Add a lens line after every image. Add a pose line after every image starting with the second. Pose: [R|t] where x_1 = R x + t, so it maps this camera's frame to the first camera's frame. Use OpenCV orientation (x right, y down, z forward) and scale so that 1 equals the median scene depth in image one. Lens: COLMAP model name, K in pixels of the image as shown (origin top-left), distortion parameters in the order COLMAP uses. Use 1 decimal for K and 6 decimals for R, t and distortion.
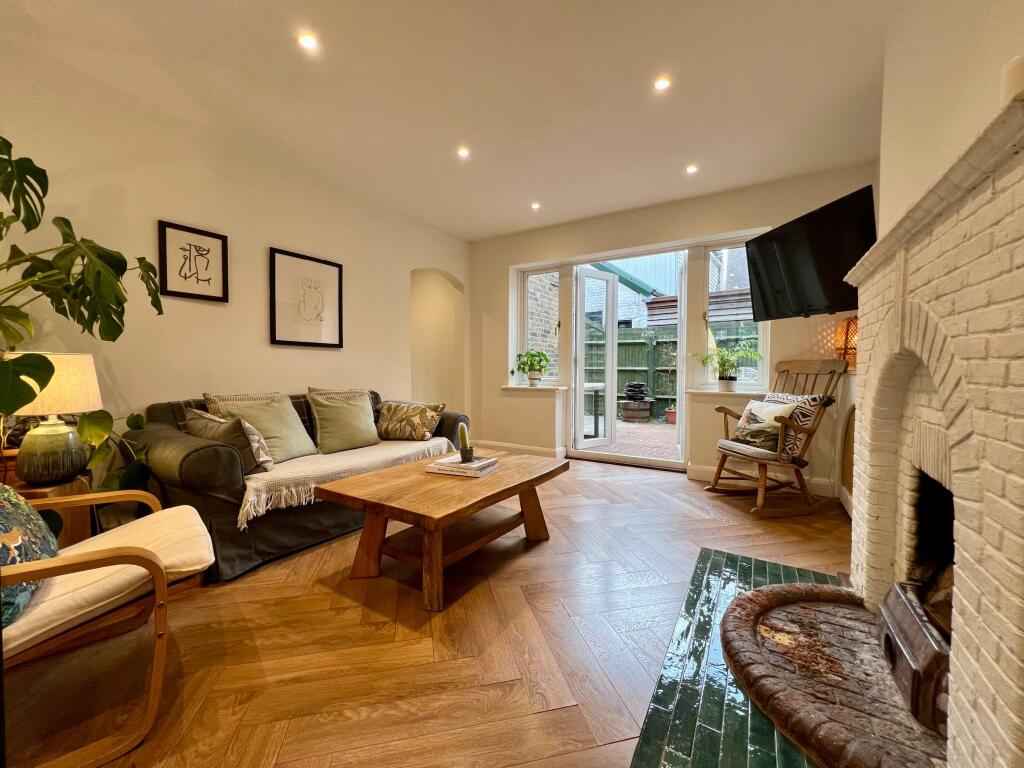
lens RADIAL K [[404.4, 0, 509.5], [0, 404.4, 380.0], [0, 0, 1]] dist [-0.000598, 0.000159]
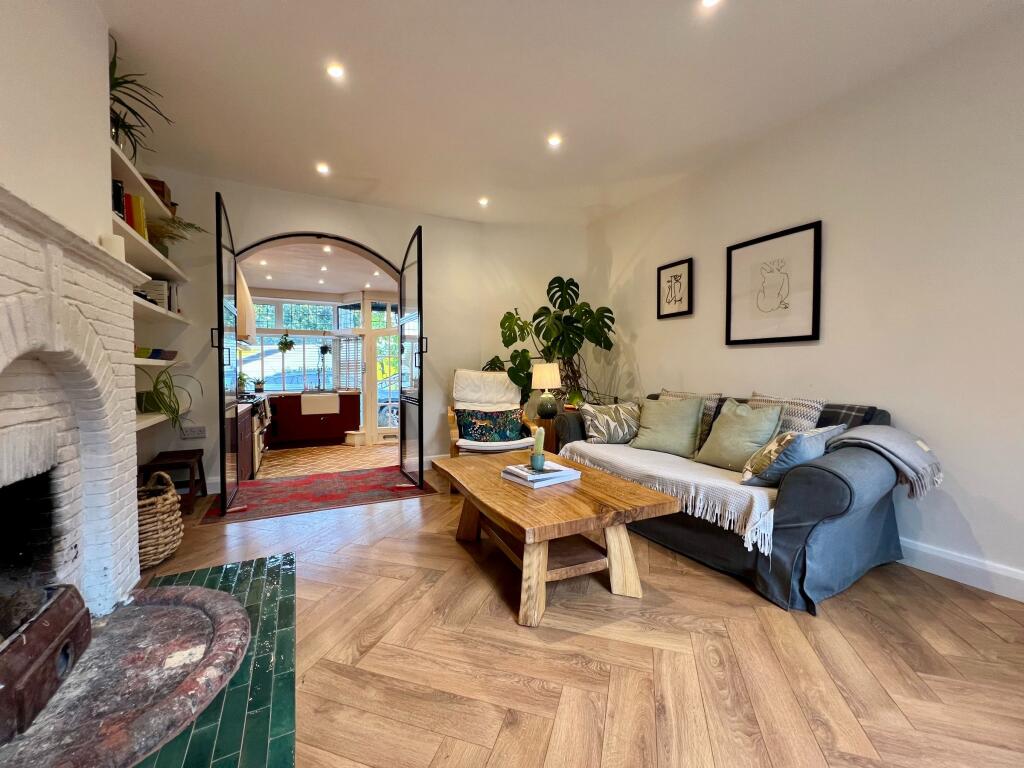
lens RADIAL K [[407.7, 0, 516.0], [0, 407.7, 383.4], [0, 0, 1]] dist [-0.002130, -0.000105]
pose [[-0.496942, 0.015777, -0.867640, 0.536603], [-0.036068, 0.998595, 0.038816, -0.014672], [0.867034, 0.050584, -0.495675, 1.054692]]
